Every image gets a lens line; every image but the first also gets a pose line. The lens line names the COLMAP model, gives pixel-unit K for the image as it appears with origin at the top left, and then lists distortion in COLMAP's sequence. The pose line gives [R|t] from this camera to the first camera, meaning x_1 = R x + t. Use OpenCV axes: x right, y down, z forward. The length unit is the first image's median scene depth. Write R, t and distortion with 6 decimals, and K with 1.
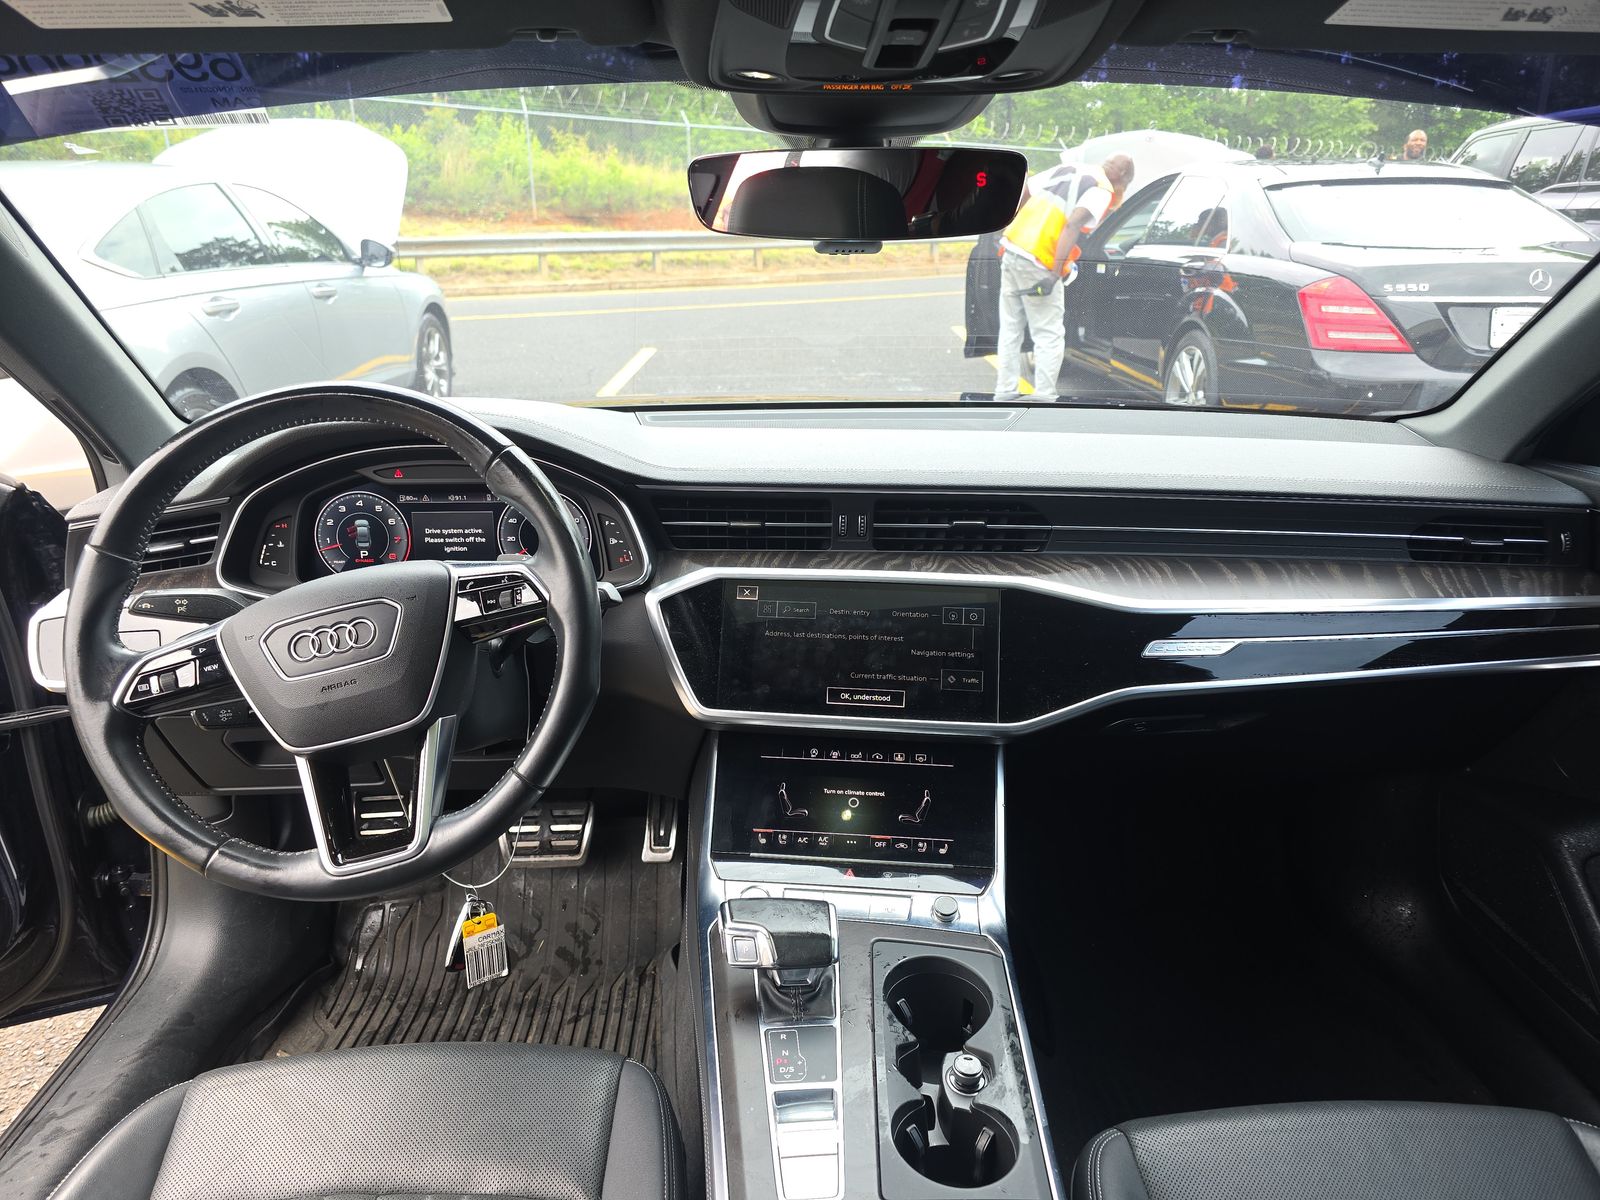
lens RADIAL K [[1172.0, 0, 800.0], [0, 1172.0, 600.0], [0, 0, 1]] dist [0.068253, -0.111934]
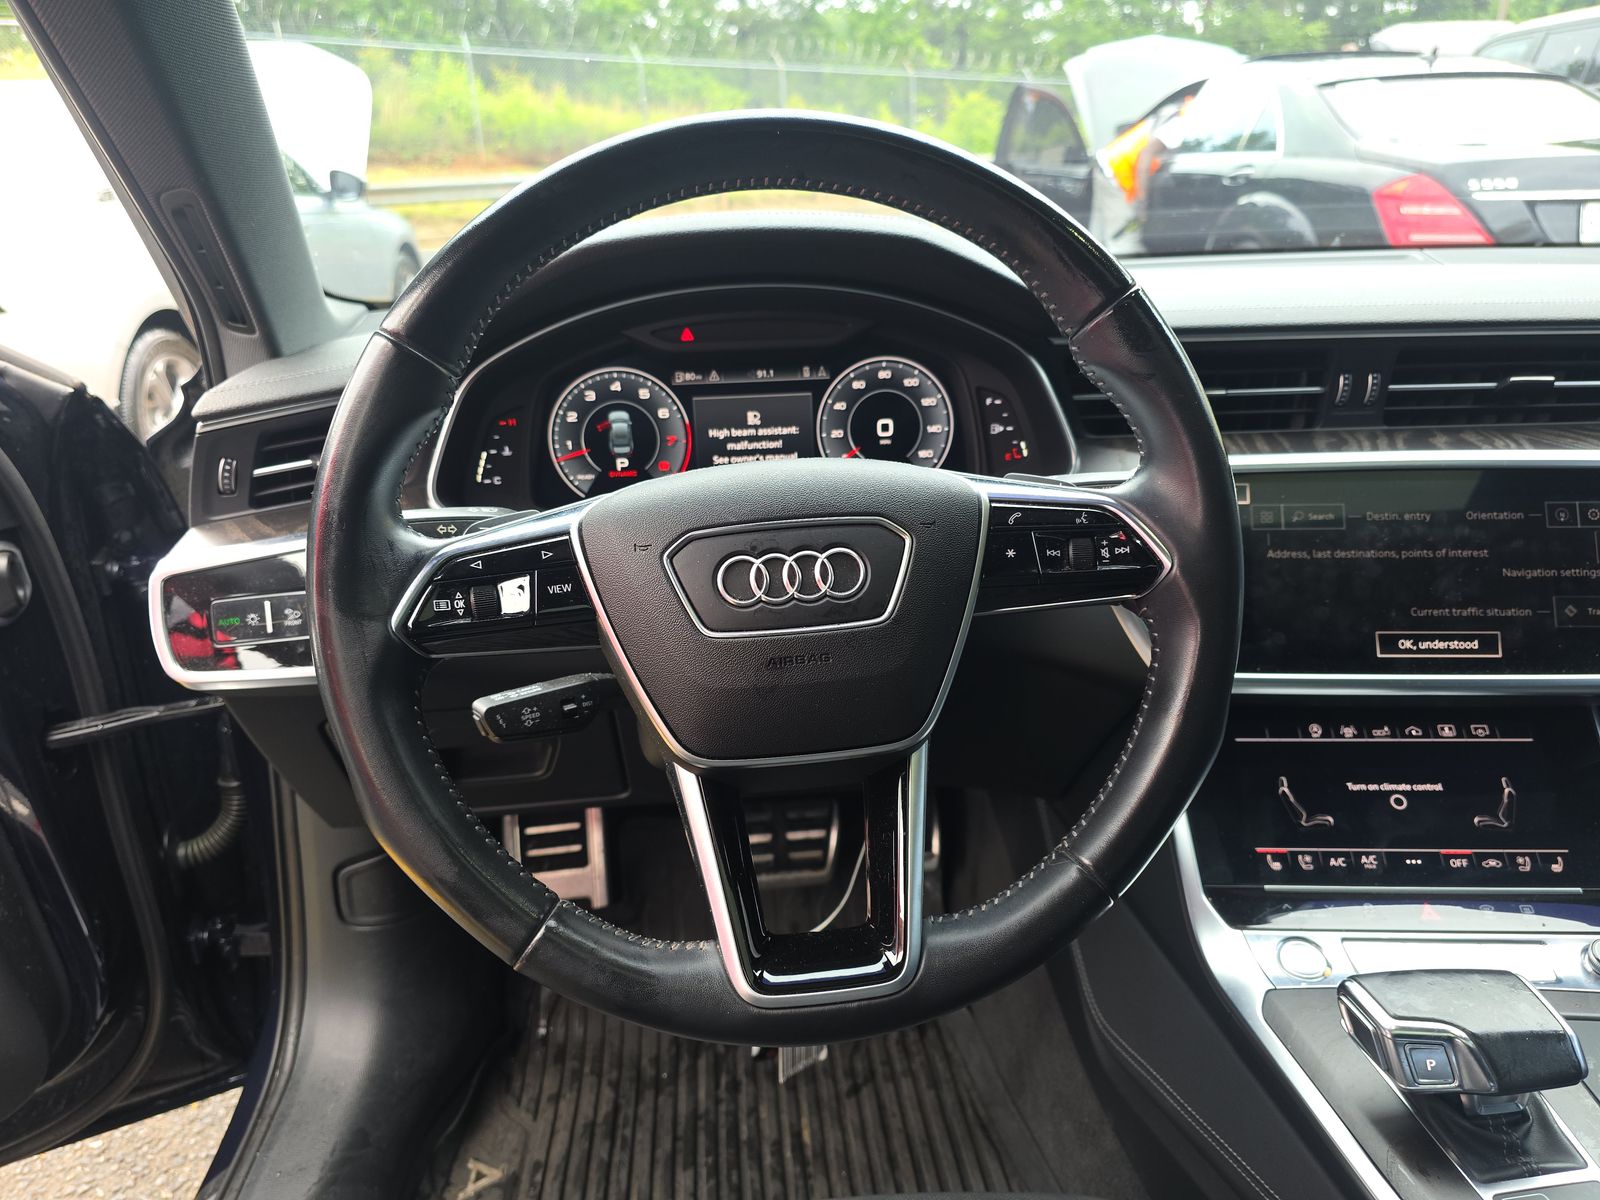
lens RADIAL K [[1179.1, 0, 800.0], [0, 1179.1, 600.0], [0, 0, 1]] dist [0.043770, -0.090395]
pose [[0.998276, -0.041642, 0.041354, -0.298864], [0.040066, 0.998465, 0.038236, 0.016756], [-0.042883, -0.036513, 0.998413, 0.321950]]
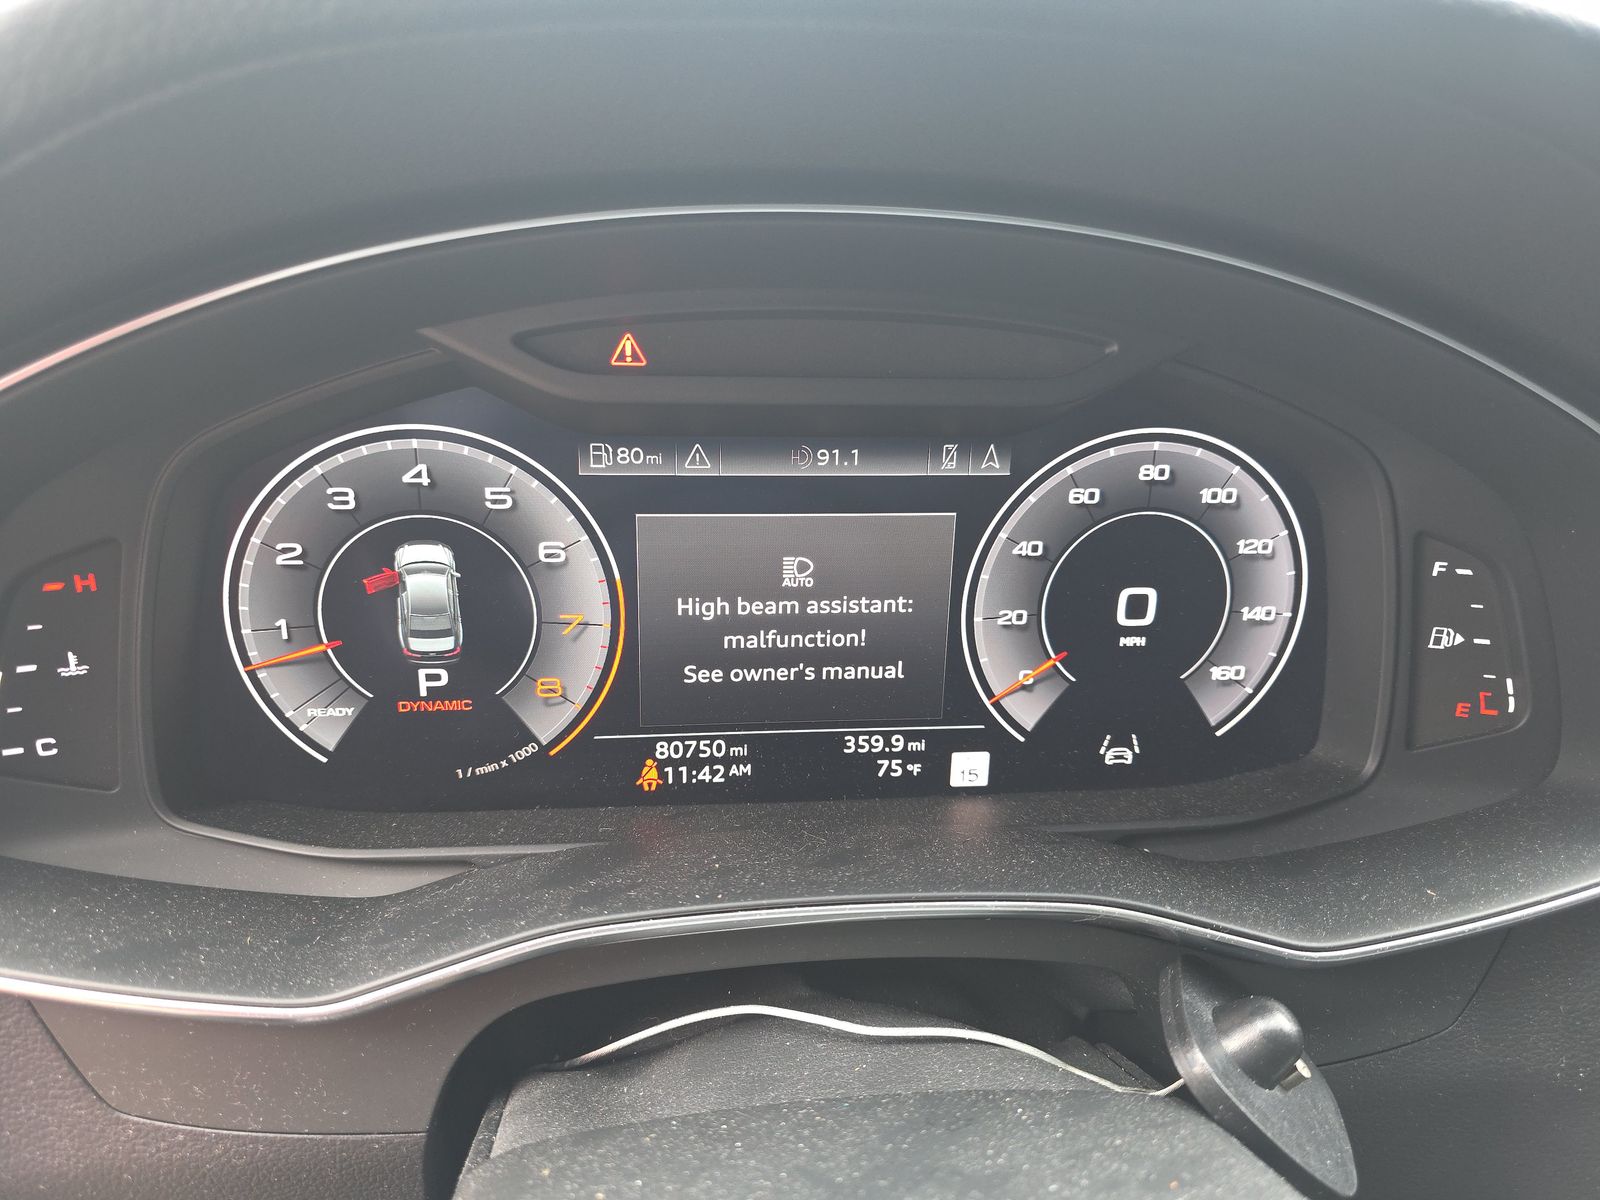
lens RADIAL K [[1179.1, 0, 800.0], [0, 1179.1, 600.0], [0, 0, 1]] dist [0.043770, -0.090395]
pose [[0.995253, 0.001153, 0.097312, -0.316890], [-0.011999, 0.993754, 0.110948, -0.083730], [-0.096576, -0.111589, 0.989051, 0.750583]]
